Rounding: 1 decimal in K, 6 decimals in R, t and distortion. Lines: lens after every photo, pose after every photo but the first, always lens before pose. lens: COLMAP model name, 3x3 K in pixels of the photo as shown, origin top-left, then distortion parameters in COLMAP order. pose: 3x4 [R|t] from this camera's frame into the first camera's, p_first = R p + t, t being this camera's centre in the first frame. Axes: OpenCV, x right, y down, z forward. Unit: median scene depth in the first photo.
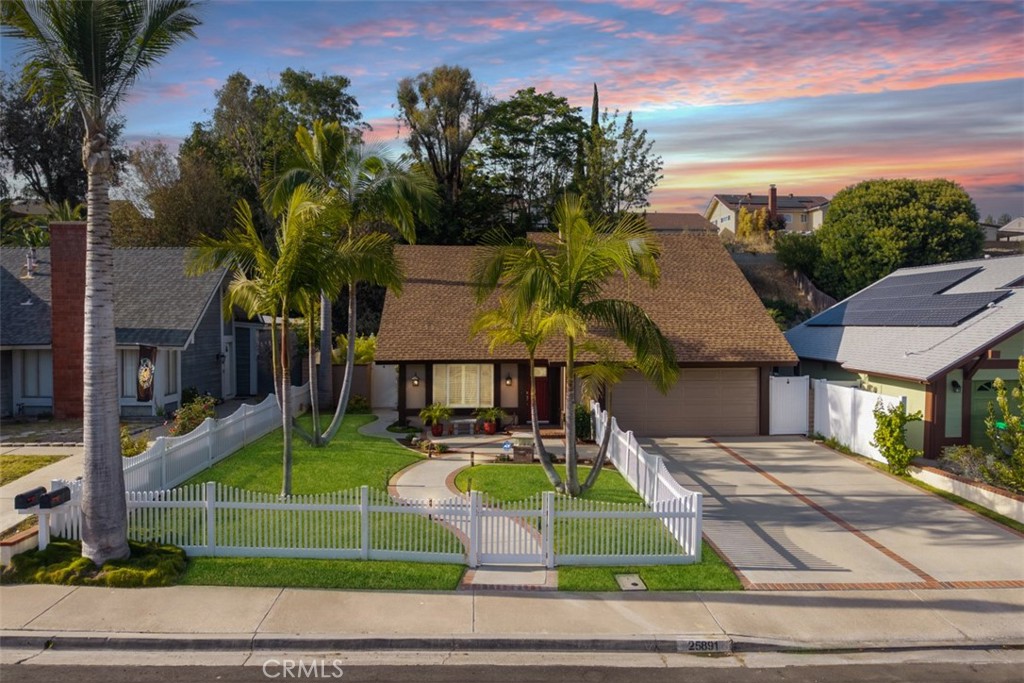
lens RADIAL K [[704.1, 0, 512.0], [0, 704.1, 341.5], [0, 0, 1]] dist [0.017779, -0.006214]
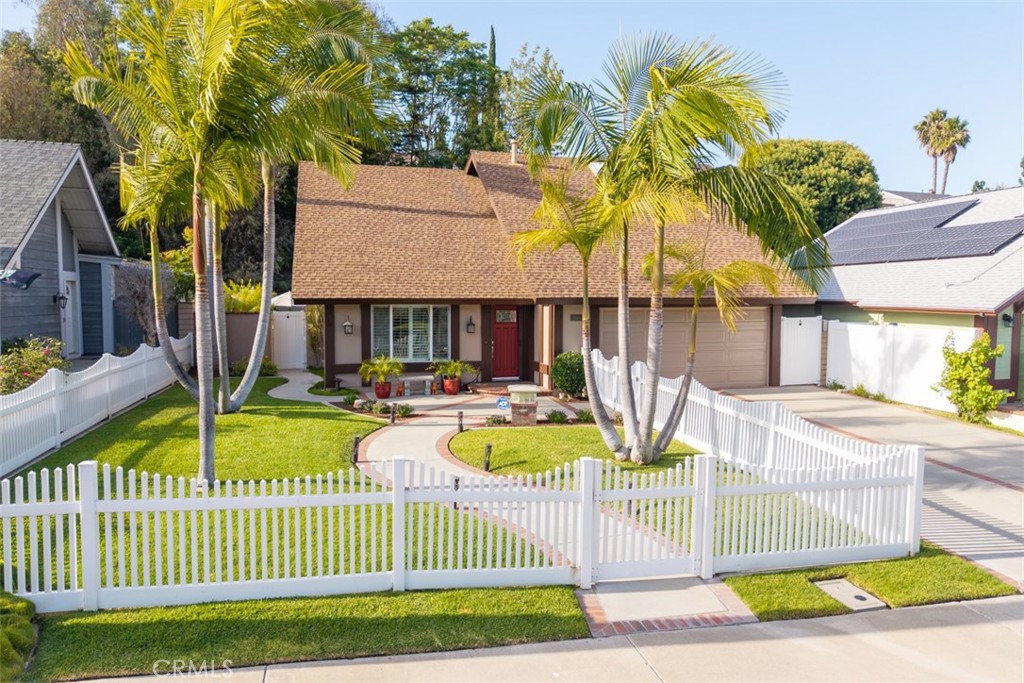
lens RADIAL K [[703.2, 0, 512.0], [0, 703.2, 341.5], [0, 0, 1]] dist [0.004383, 0.002571]
pose [[0.980180, -0.010441, 0.197834, -0.128709], [0.004646, 0.999547, 0.029736, 0.056289], [-0.198055, -0.028228, 0.979784, 0.255224]]
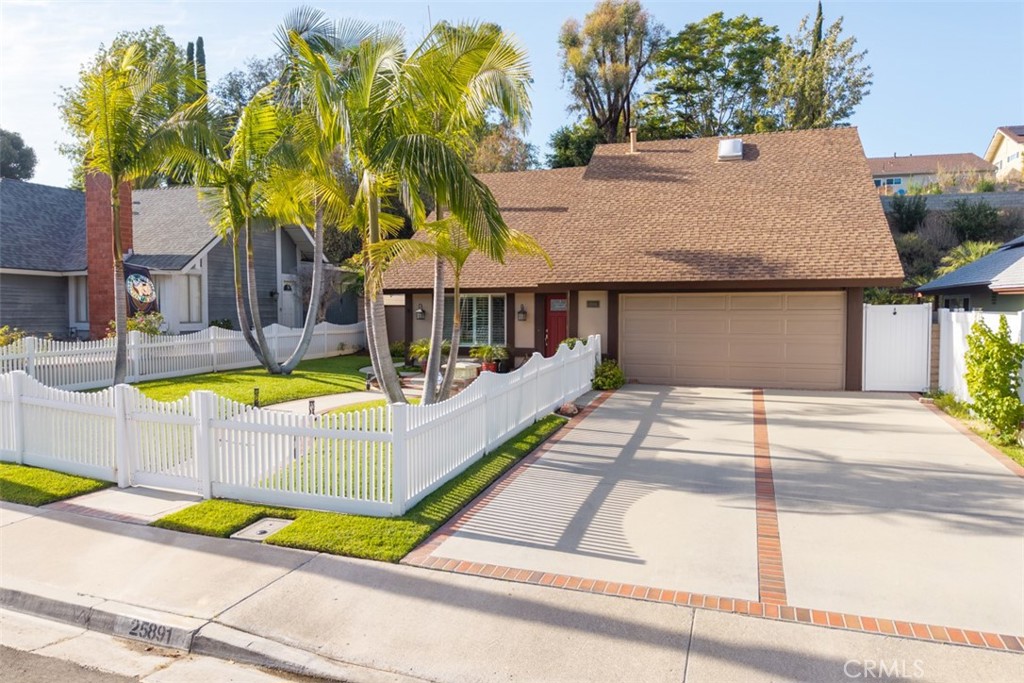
lens RADIAL K [[703.2, 0, 512.0], [0, 703.2, 341.5], [0, 0, 1]] dist [0.004383, 0.002571]
pose [[0.924312, 0.018147, -0.381205, 0.336933], [-0.013538, 0.999799, 0.014769, 0.086135], [0.381397, -0.008490, 0.924372, 0.270971]]
